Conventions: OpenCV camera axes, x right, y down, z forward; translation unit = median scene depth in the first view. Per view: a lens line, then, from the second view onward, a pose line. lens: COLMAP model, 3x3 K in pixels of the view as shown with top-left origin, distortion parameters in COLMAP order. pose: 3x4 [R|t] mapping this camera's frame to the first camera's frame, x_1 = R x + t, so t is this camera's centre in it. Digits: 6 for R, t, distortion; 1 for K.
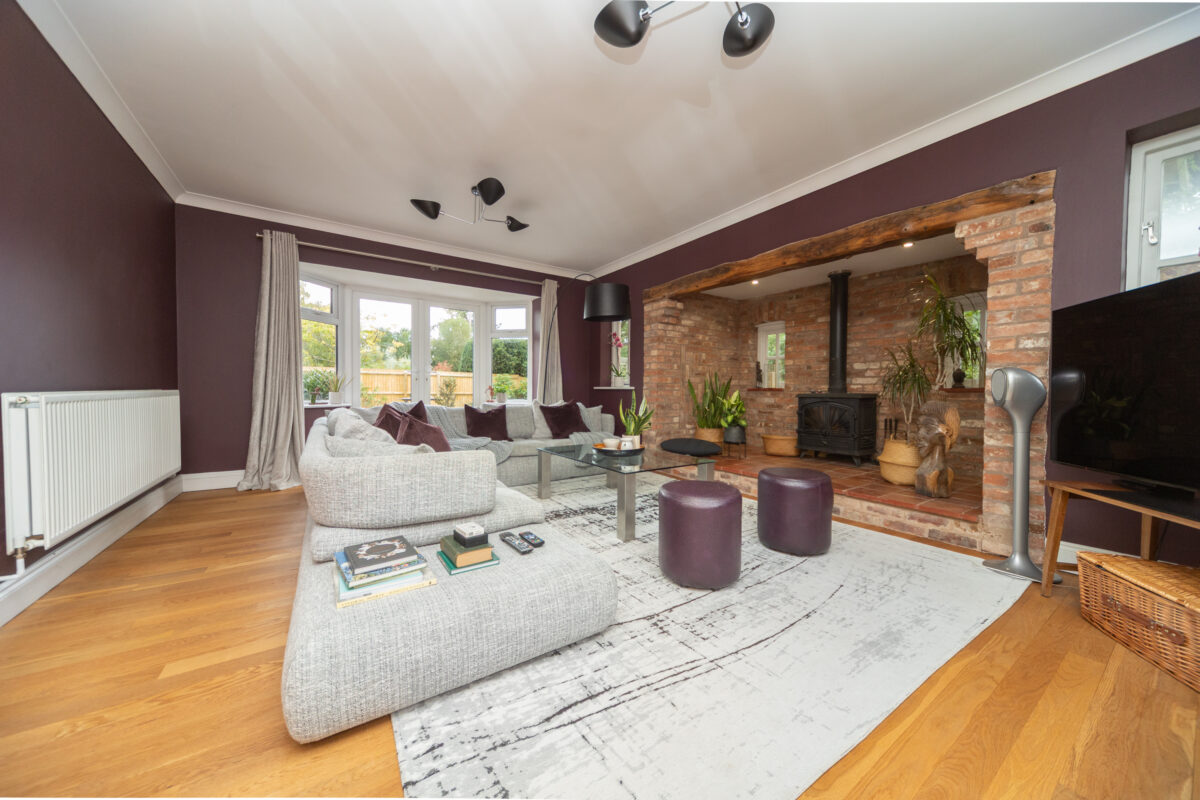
lens RADIAL K [[410.7, 0, 596.3], [0, 410.7, 399.0], [0, 0, 1]] dist [0.001140, 0.000002]
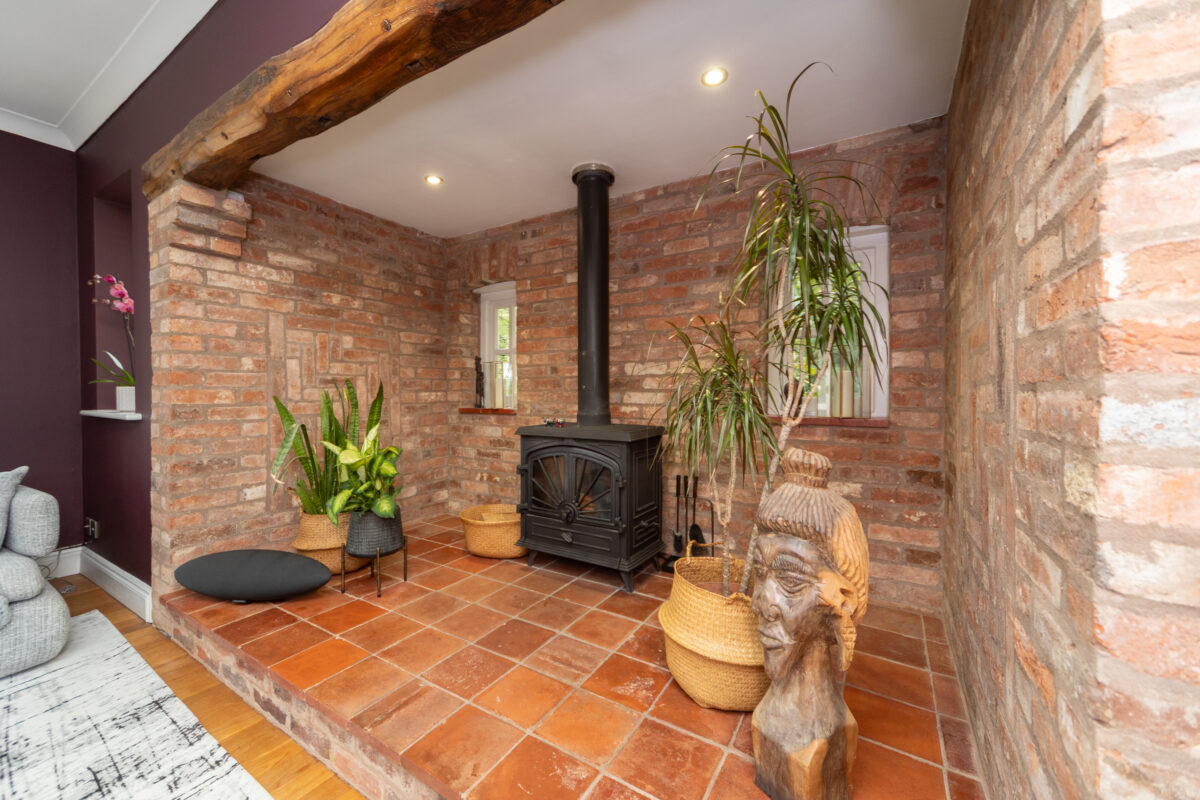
lens RADIAL K [[467.5, 0, 598.8], [0, 467.5, 395.7], [0, 0, 1]] dist [-0.000565, 0.000049]
pose [[0.906018, -0.009104, 0.423141, 0.324379], [0.014438, 0.999852, -0.009402, -0.038893], [-0.422993, 0.014628, 0.906015, 0.450572]]
